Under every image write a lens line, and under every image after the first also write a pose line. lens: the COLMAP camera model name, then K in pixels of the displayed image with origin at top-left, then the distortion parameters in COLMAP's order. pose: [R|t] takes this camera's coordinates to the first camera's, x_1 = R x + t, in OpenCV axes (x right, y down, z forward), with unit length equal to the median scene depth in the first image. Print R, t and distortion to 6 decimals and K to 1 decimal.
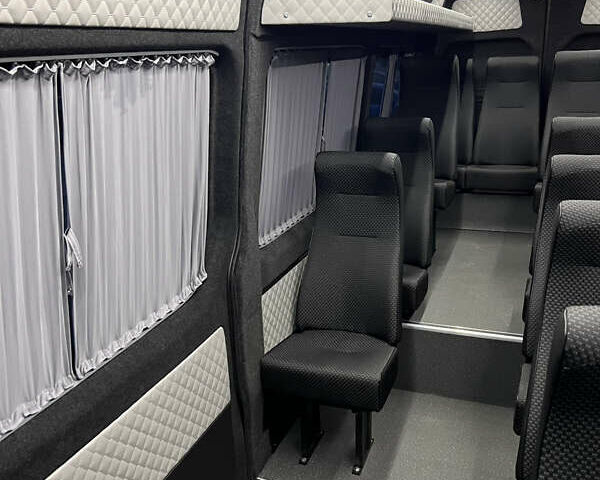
lens RADIAL K [[599.2, 0, 304.5], [0, 599.2, 240.6], [0, 0, 1]] dist [0.096299, -0.195368]
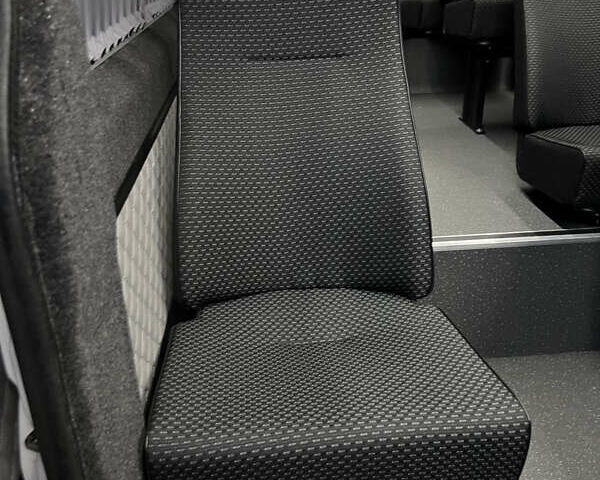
lens RADIAL K [[596.1, 0, 296.4], [0, 596.1, 238.4], [0, 0, 1]] dist [0.092728, -0.188409]
pose [[0.900945, -0.169338, 0.399529, -0.096184], [0.116342, 0.981268, 0.153552, 0.050750], [-0.418047, -0.091860, 0.903769, 0.626757]]
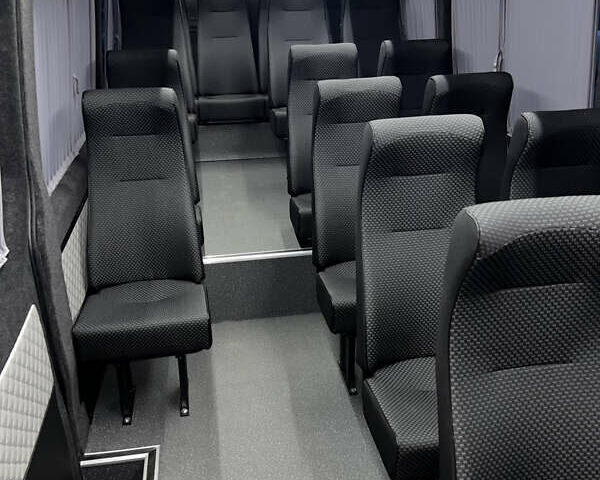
lens RADIAL K [[596.1, 0, 296.4], [0, 596.1, 238.4], [0, 0, 1]] dist [0.092728, -0.188409]
pose [[0.862082, -0.181327, 0.473218, -0.166030], [0.131101, 0.981805, 0.137373, -0.014941], [-0.489518, -0.056387, 0.870168, 0.056080]]
